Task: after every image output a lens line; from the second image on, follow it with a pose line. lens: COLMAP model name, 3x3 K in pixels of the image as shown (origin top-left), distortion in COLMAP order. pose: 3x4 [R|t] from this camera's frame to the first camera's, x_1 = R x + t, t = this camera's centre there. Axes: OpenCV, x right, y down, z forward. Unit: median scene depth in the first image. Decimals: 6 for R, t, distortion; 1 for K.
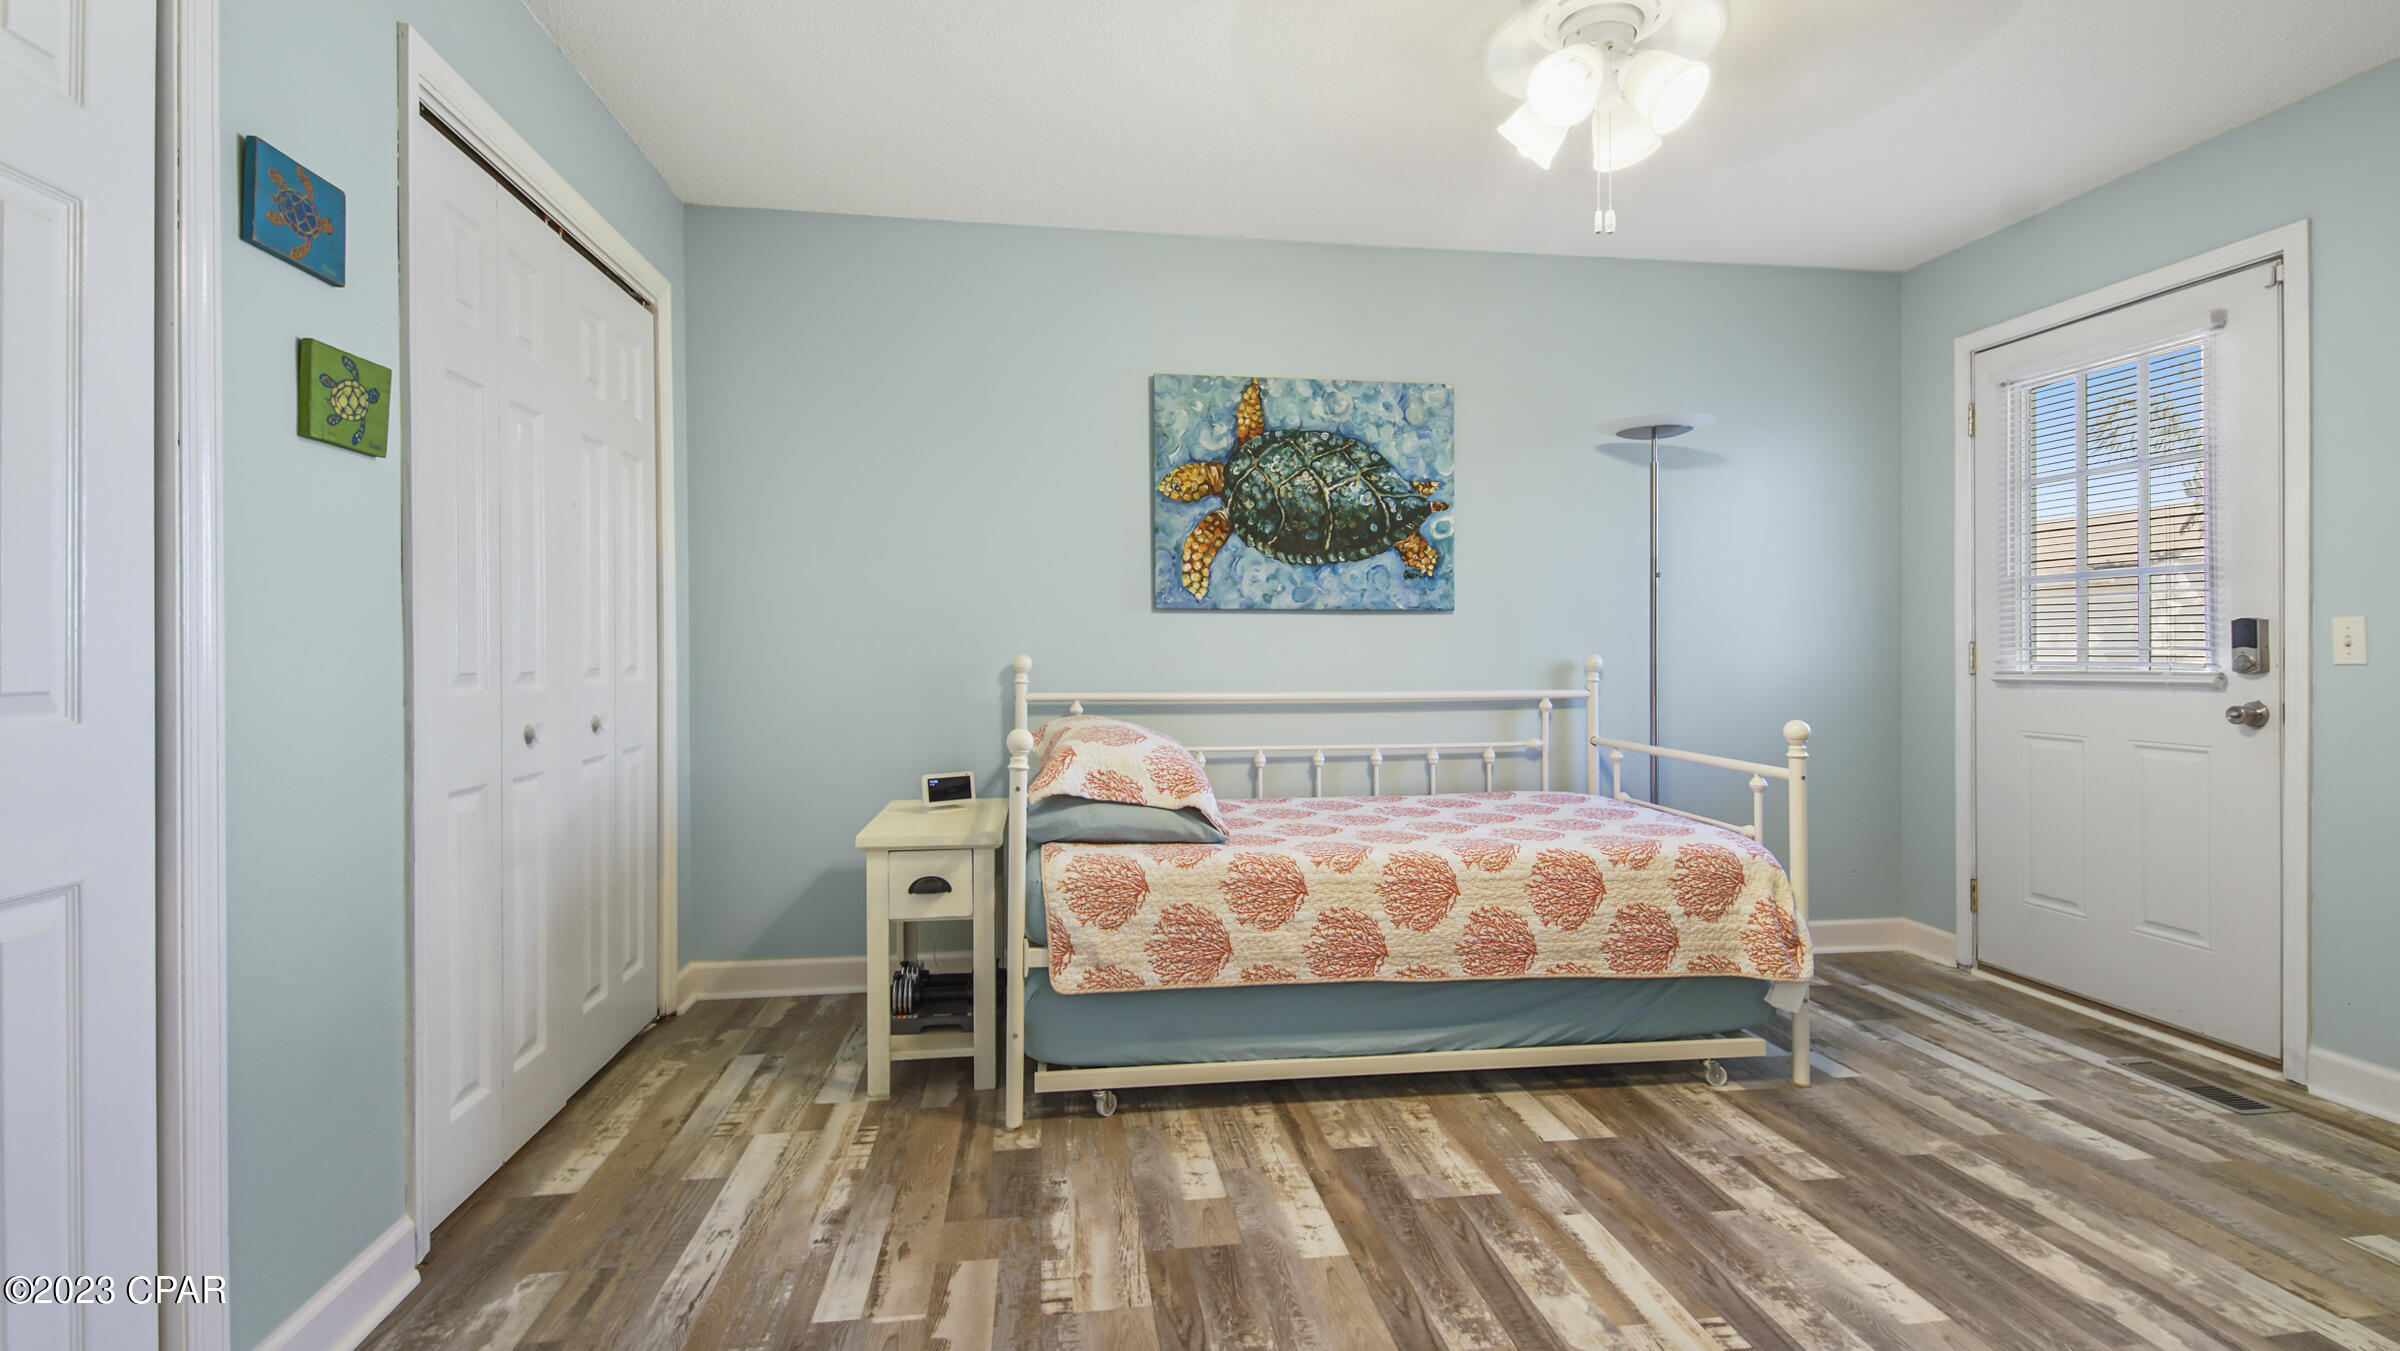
lens RADIAL K [[1077.3, 0, 1203.5], [0, 1077.3, 664.1], [0, 0, 1]] dist [0.005213, -0.001330]
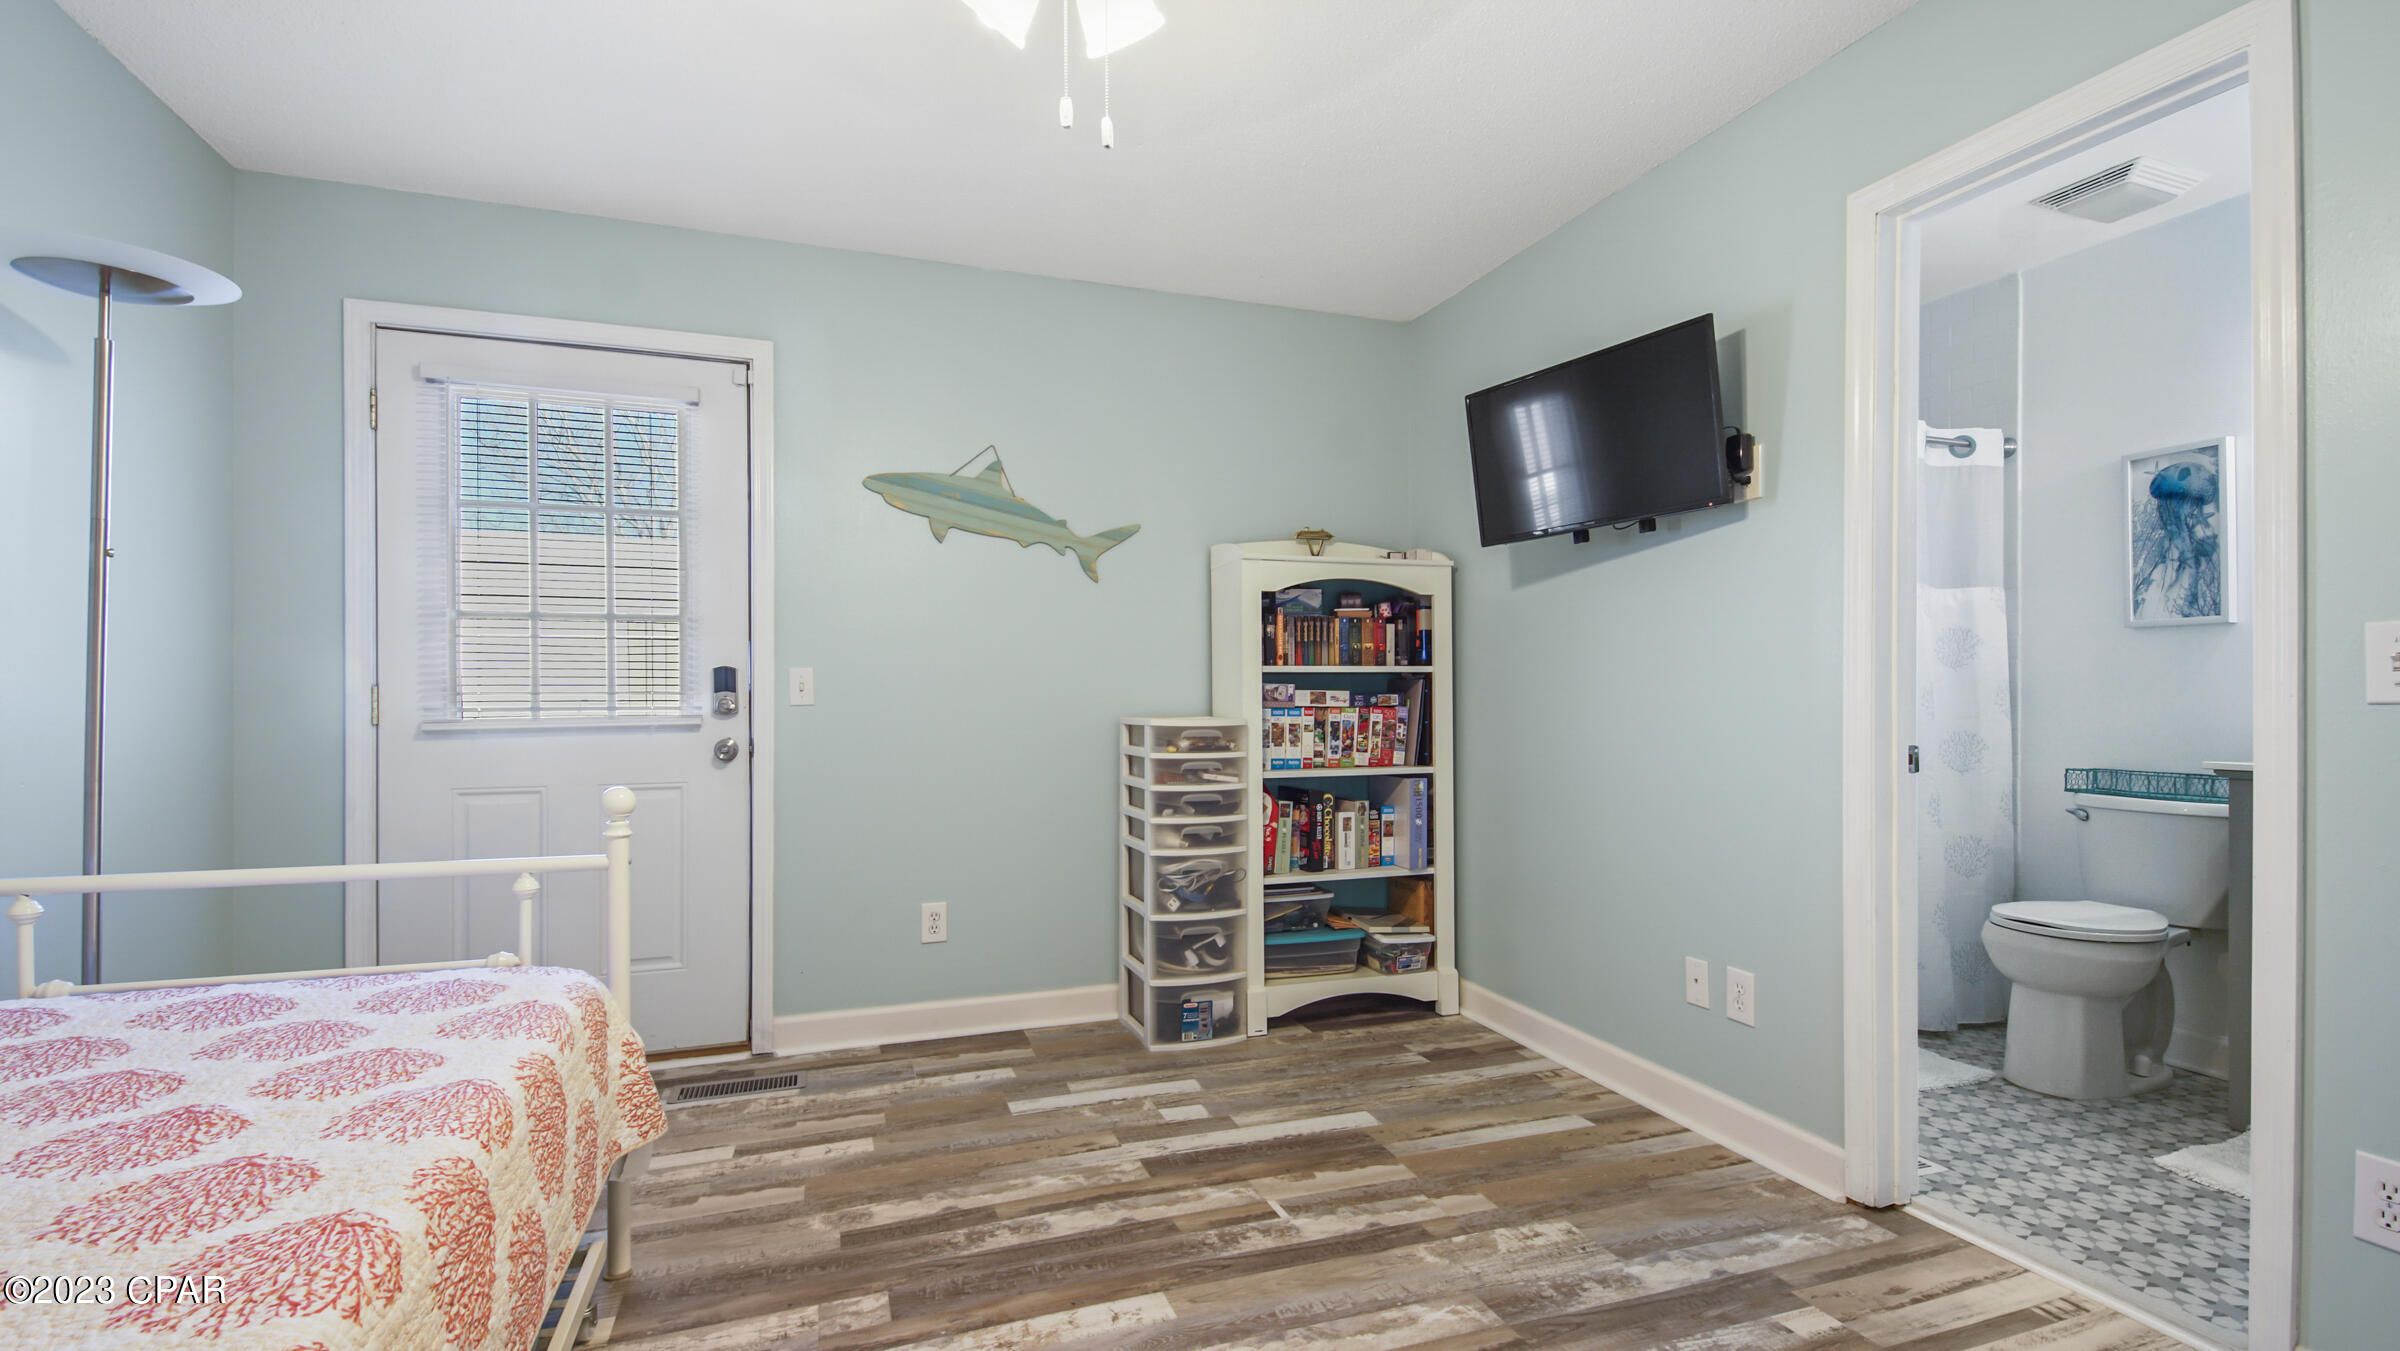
lens RADIAL K [[1077.3, 0, 1197.4], [0, 1077.3, 690.6], [0, 0, 1]] dist [0.005213, -0.001330]
pose [[-0.192580, 0.006054, 0.981263, -0.267176], [0.014462, 0.999890, -0.003331, -0.006213], [-0.981175, 0.013549, -0.192646, 0.762143]]
